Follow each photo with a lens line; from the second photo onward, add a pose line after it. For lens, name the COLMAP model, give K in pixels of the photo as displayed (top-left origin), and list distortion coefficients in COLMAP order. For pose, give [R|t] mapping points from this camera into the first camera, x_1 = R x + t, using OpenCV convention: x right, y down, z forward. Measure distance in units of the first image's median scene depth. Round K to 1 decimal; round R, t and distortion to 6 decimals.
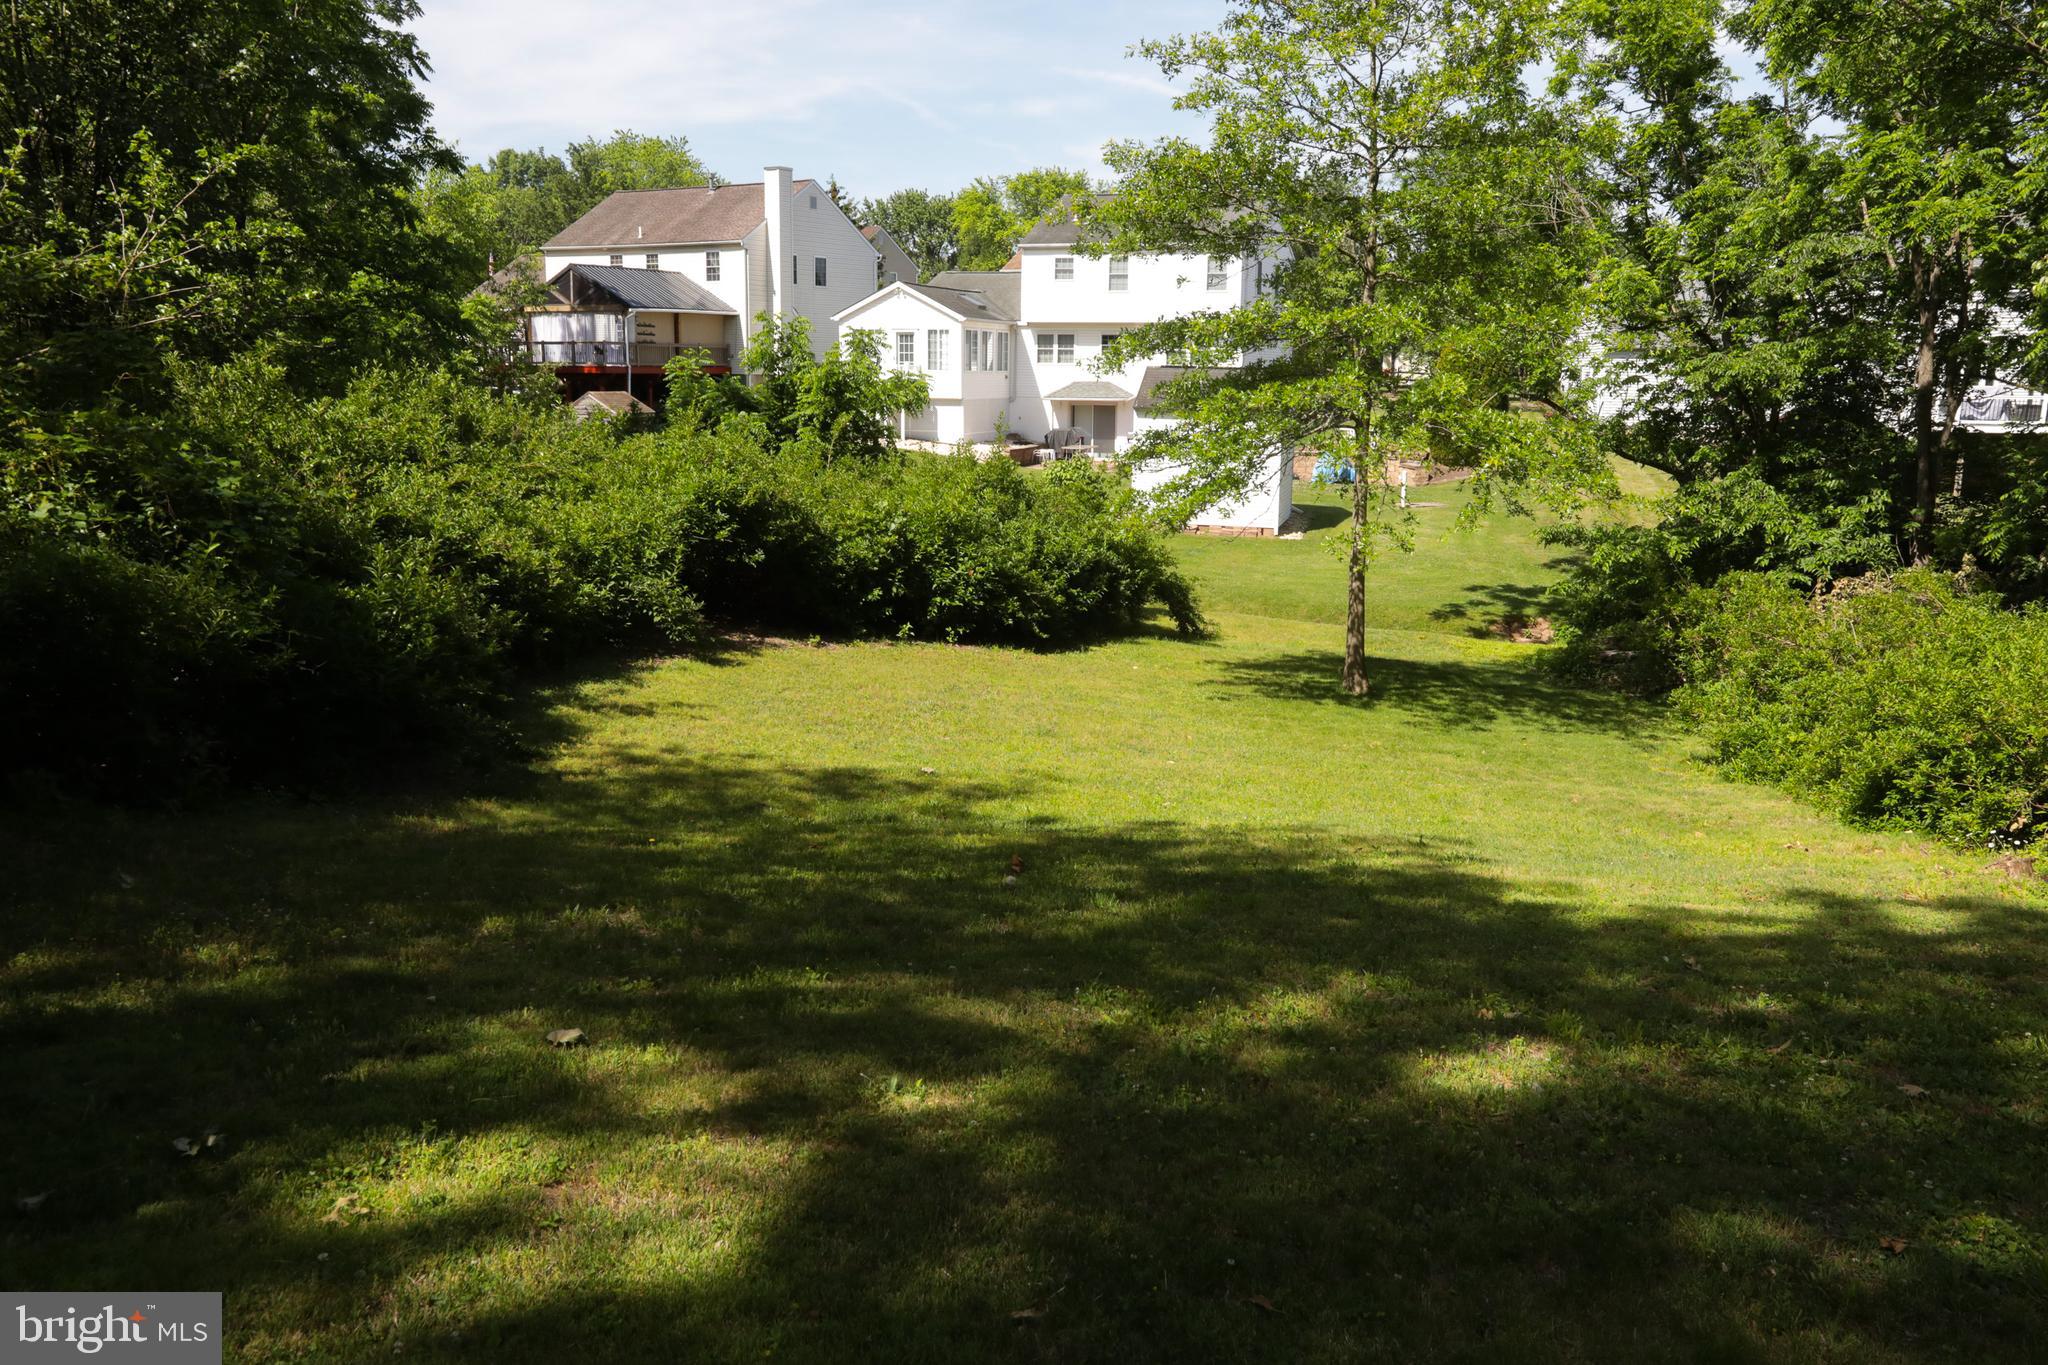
lens RADIAL K [[1748.3, 0, 1026.9], [0, 1748.3, 676.3], [0, 0, 1]] dist [0.034027, 0.059056]
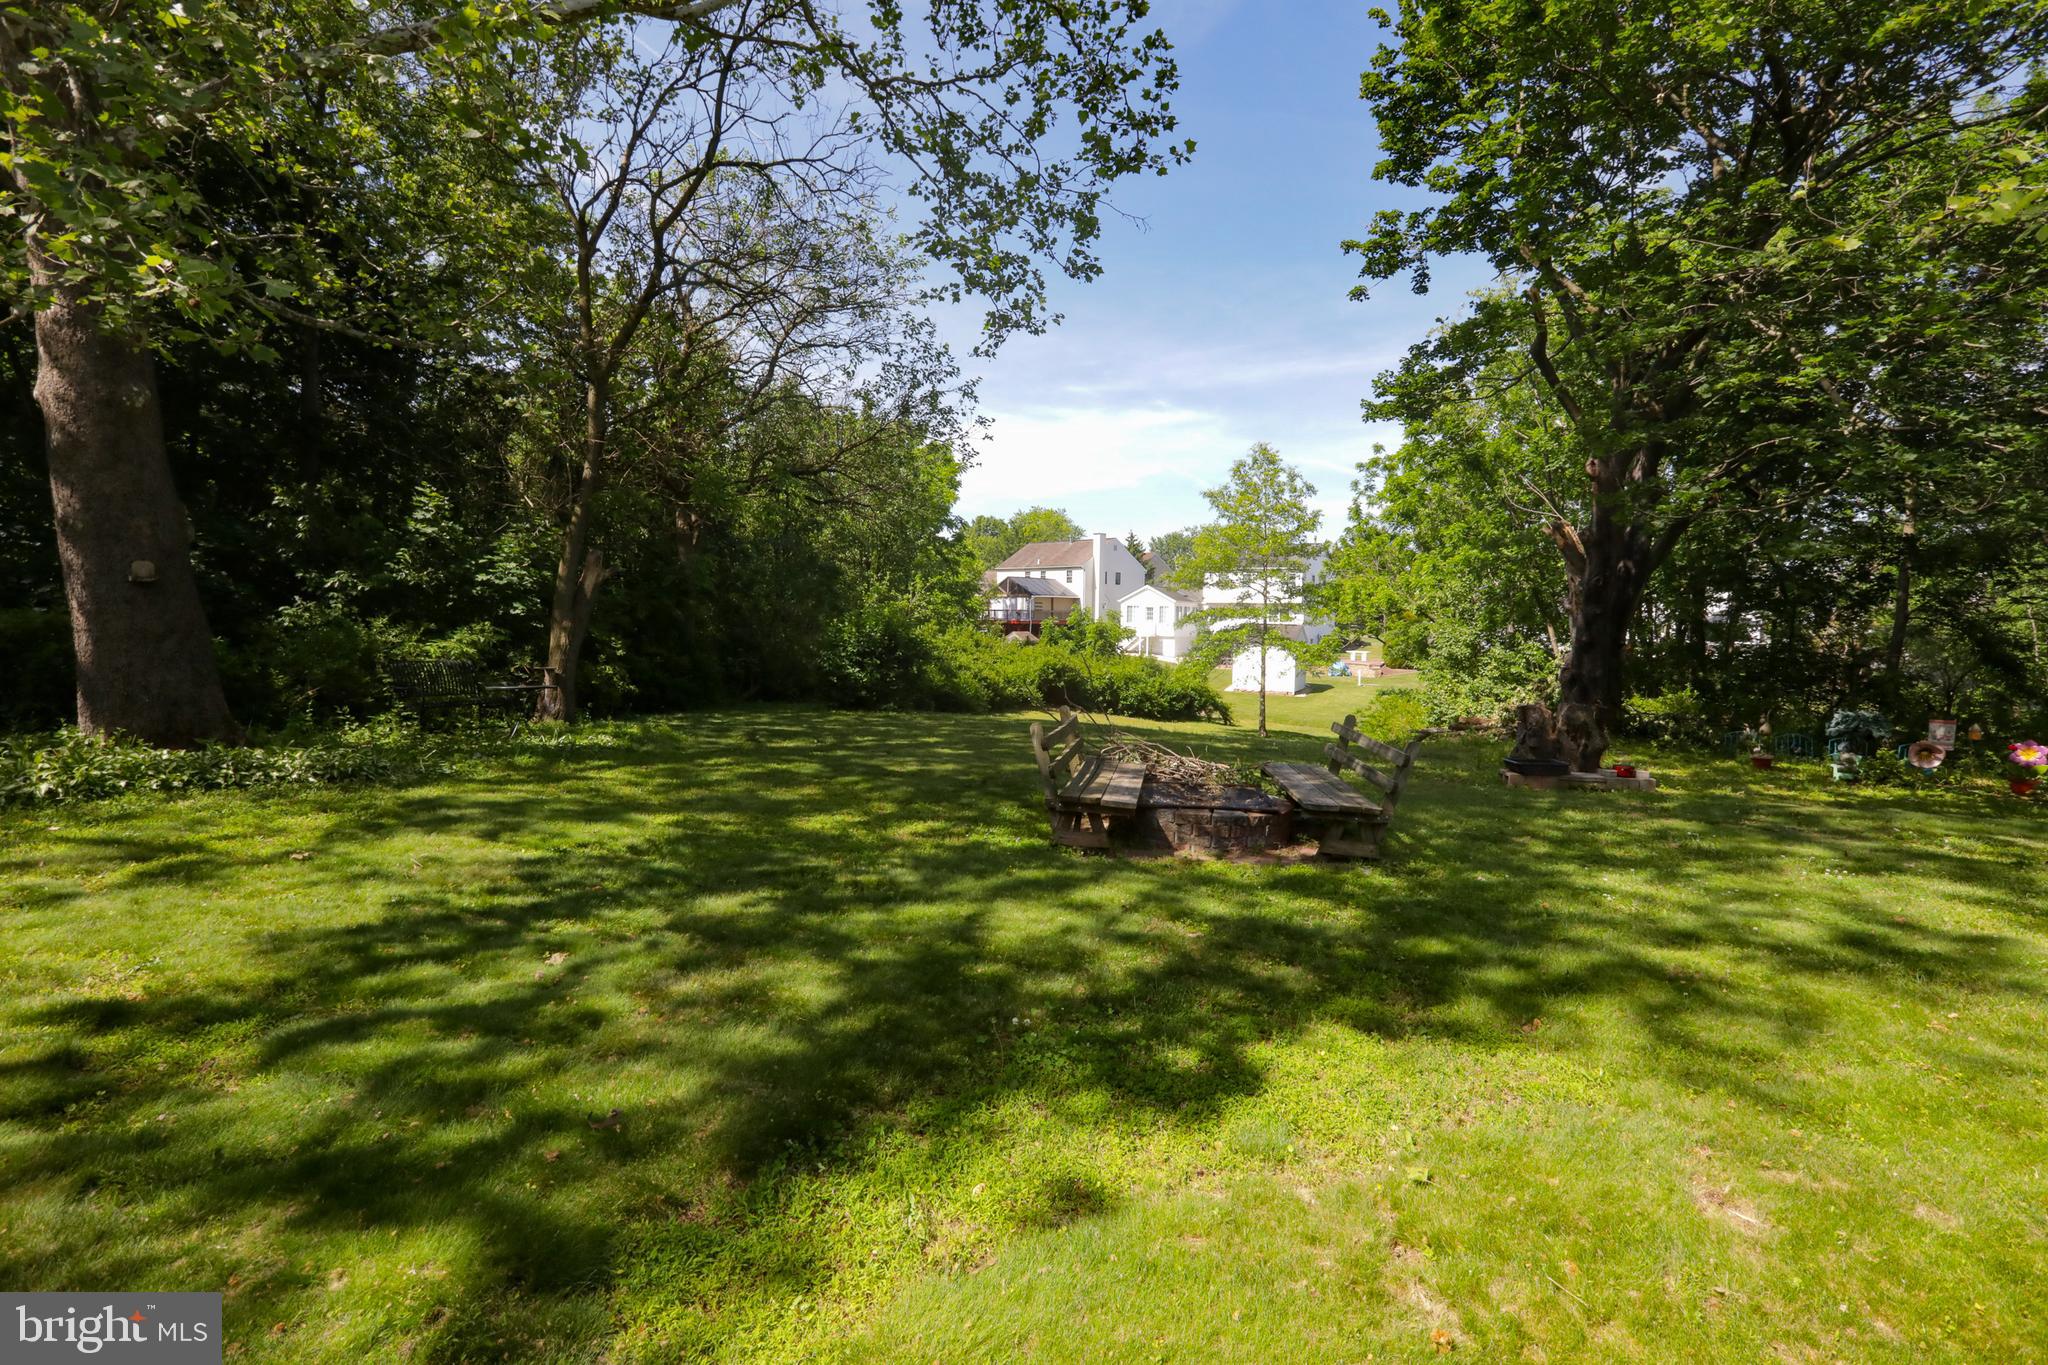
lens RADIAL K [[987.1, 0, 1026.7], [0, 987.1, 683.2], [0, 0, 1]] dist [-0.027161, 0.003393]
pose [[0.974248, 0.023704, -0.224231, 0.064606], [-0.047997, 0.993469, -0.103516, 0.041366], [0.220313, 0.111613, 0.969023, -0.261660]]
